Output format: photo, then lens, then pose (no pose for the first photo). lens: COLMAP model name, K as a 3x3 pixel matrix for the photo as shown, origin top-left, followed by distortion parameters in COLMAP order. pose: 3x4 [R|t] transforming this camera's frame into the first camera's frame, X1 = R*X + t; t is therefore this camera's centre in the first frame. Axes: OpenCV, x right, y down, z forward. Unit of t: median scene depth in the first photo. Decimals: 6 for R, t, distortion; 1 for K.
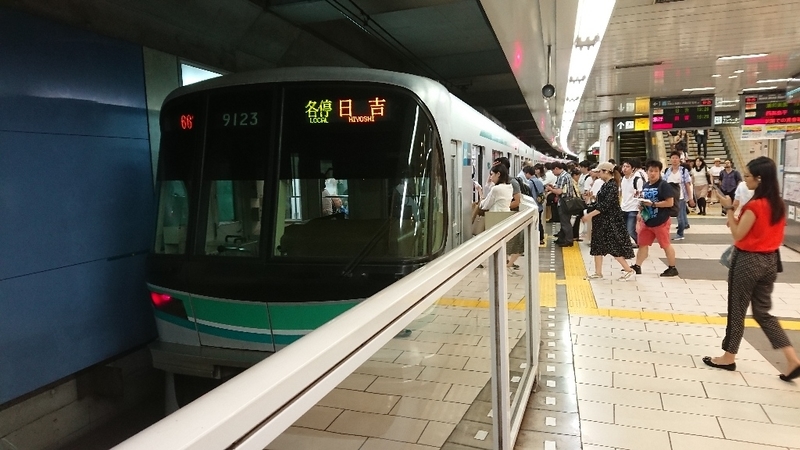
lens RADIAL K [[533.8, 0, 399.5], [0, 533.8, 219.0], [0, 0, 1]] dist [0.083845, -0.123710]
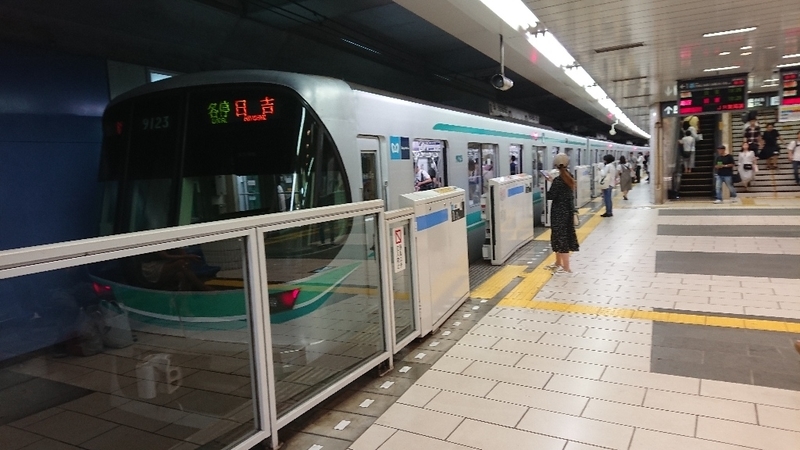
lens RADIAL K [[550.0, 0, 399.9], [0, 550.0, 216.0], [0, 0, 1]] dist [0.000169, -0.002444]
pose [[0.989562, -0.014960, -0.143326, 0.315924], [0.015048, 0.999887, -0.000475, 0.009576], [0.143317, -0.001687, 0.989675, -0.026164]]
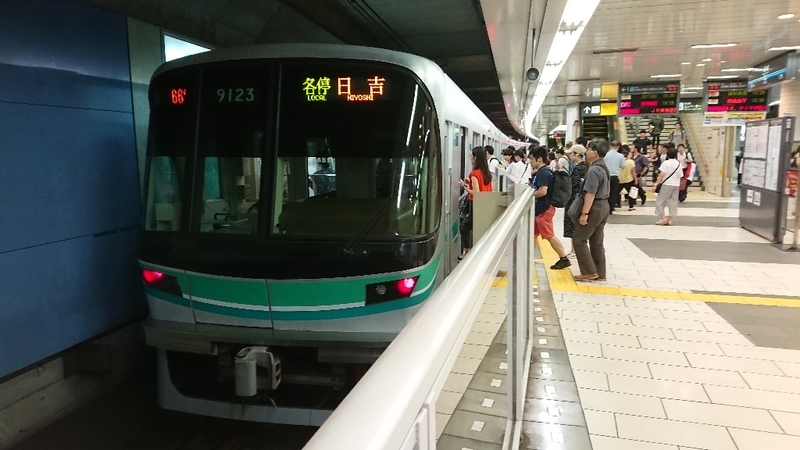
lens RADIAL K [[532.1, 0, 400.0], [0, 532.1, 225.0], [0, 0, 1]] dist [0.085990, -0.134902]
pose [[0.997521, 0.007040, 0.070016, -0.056822], [-0.010343, 0.998845, 0.046931, 0.002992], [-0.069604, -0.047539, 0.996441, -0.011109]]
